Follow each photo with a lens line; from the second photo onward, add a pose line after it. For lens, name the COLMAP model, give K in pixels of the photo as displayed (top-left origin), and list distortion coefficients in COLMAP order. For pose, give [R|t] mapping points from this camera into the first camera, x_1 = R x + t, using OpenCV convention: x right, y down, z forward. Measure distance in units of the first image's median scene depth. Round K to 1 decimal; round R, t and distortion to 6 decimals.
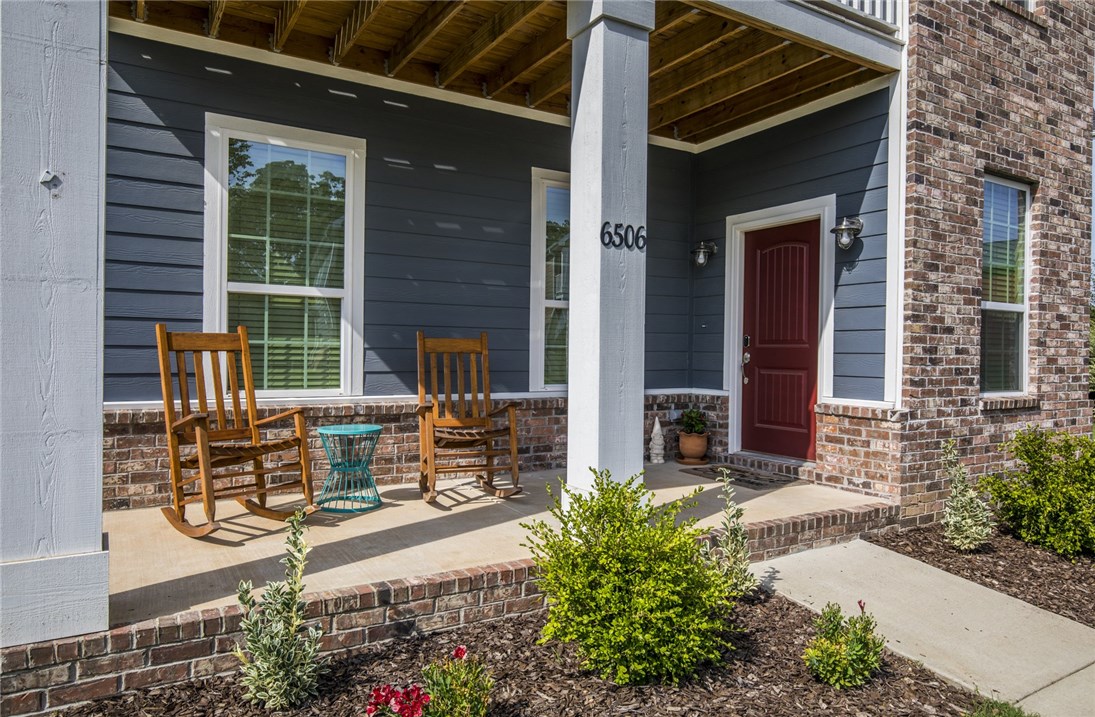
lens RADIAL K [[689.9, 0, 552.5], [0, 689.9, 355.1], [0, 0, 1]] dist [-0.006439, -0.000924]
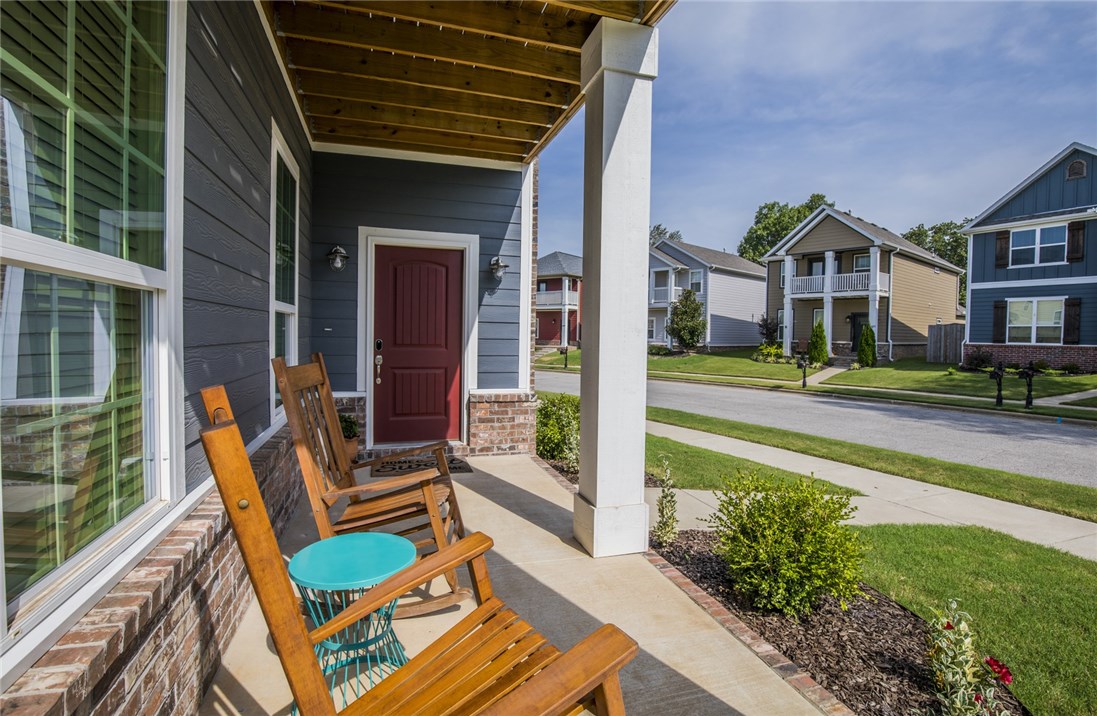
lens RADIAL K [[506.3, 0, 549.9], [0, 506.3, 354.7], [0, 0, 1]] dist [-0.034970, 0.006849]
pose [[0.253736, -0.045464, 0.966204, -0.506359], [-0.005177, 0.998817, 0.048358, -0.053741], [-0.967260, -0.017272, 0.253200, 0.627024]]
